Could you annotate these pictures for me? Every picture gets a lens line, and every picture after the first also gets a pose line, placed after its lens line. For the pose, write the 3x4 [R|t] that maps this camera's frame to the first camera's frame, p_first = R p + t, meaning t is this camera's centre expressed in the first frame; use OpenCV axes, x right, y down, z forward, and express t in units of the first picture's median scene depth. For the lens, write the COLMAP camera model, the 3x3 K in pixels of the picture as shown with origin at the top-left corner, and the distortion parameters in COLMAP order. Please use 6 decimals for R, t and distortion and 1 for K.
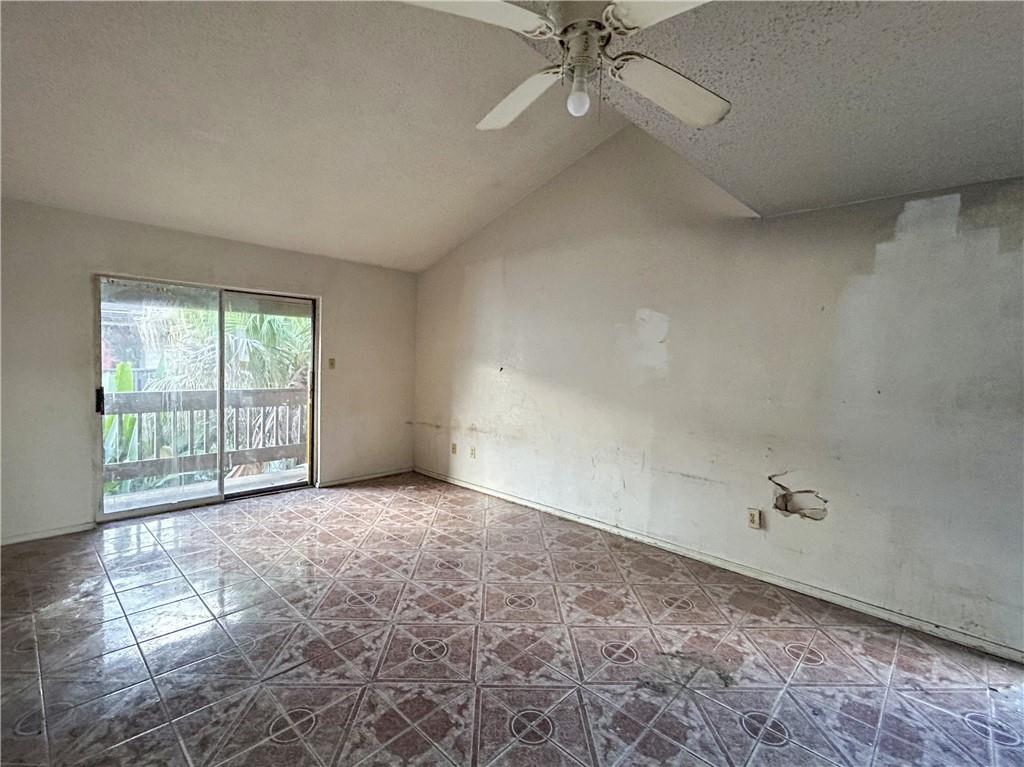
lens RADIAL K [[475.7, 0, 512.0], [0, 475.7, 383.5], [0, 0, 1]] dist [-0.001936, 0.000114]
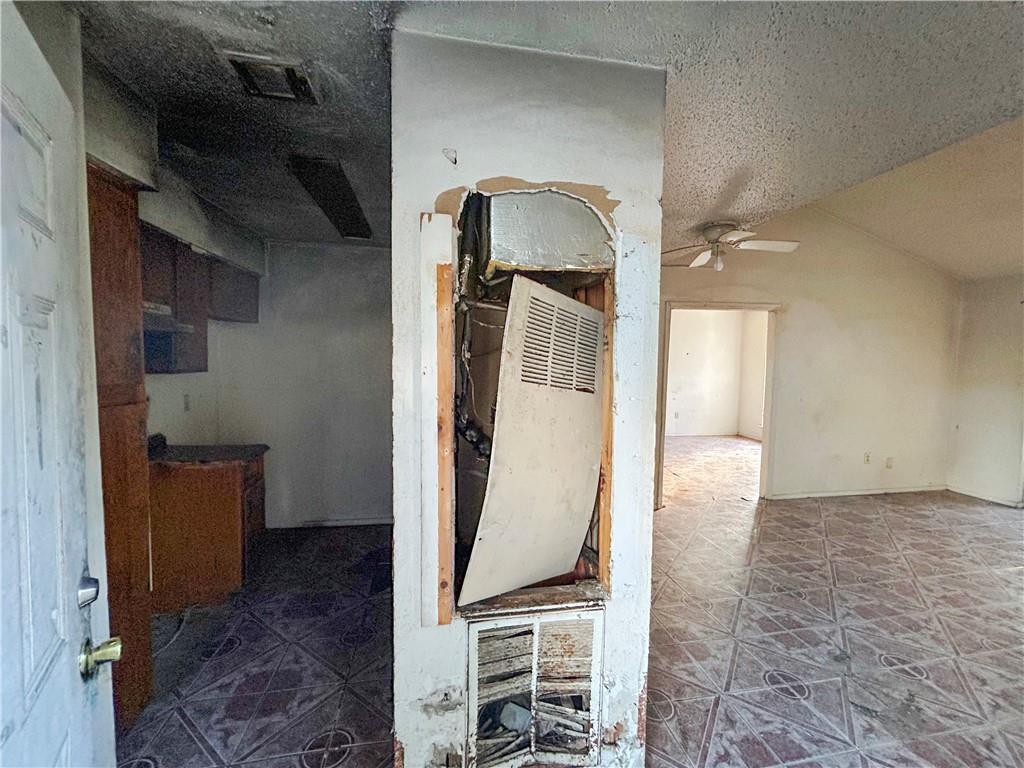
lens RADIAL K [[413.8, 0, 508.7], [0, 413.8, 384.6], [0, 0, 1]] dist [-0.000199, -0.000164]
pose [[-0.594529, 0.011123, -0.803997, 0.753993], [-0.079574, 0.994182, 0.072597, -0.007408], [0.800127, 0.107139, -0.590185, 0.424939]]
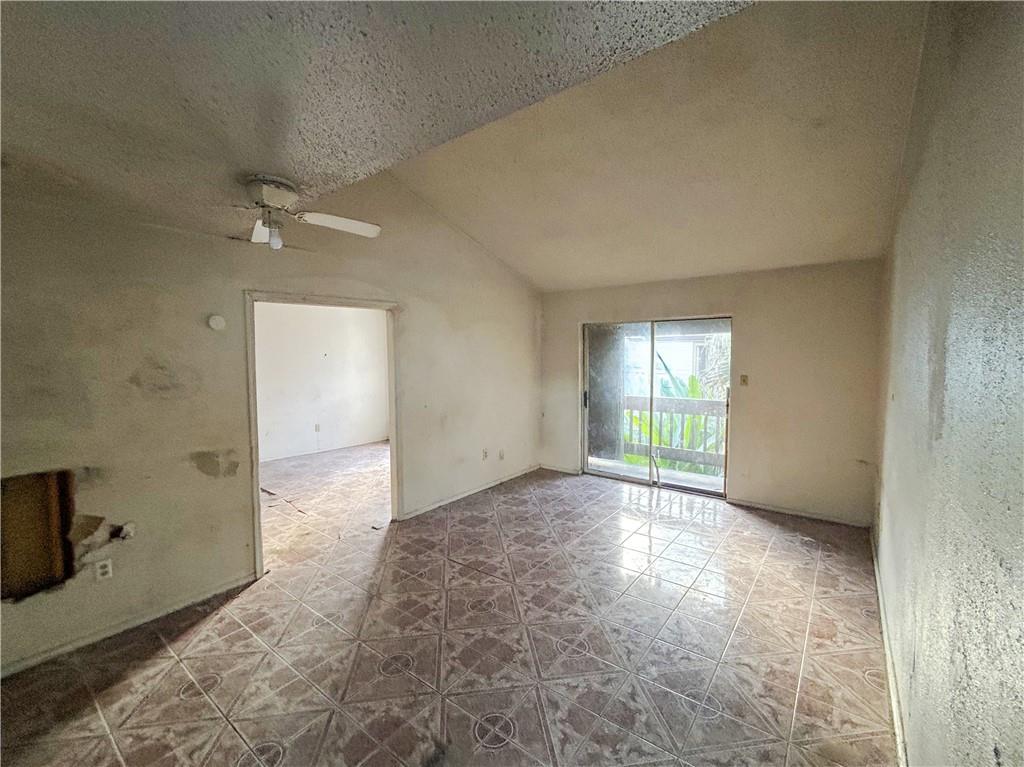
lens RADIAL K [[440.3, 0, 510.5], [0, 440.3, 381.5], [0, 0, 1]] dist [0.001506, 0.001090]
pose [[0.096036, 0.029869, -0.994930, 0.539353], [-0.047304, 0.998557, 0.025412, -0.044651], [0.994253, 0.044623, 0.097311, 0.497637]]
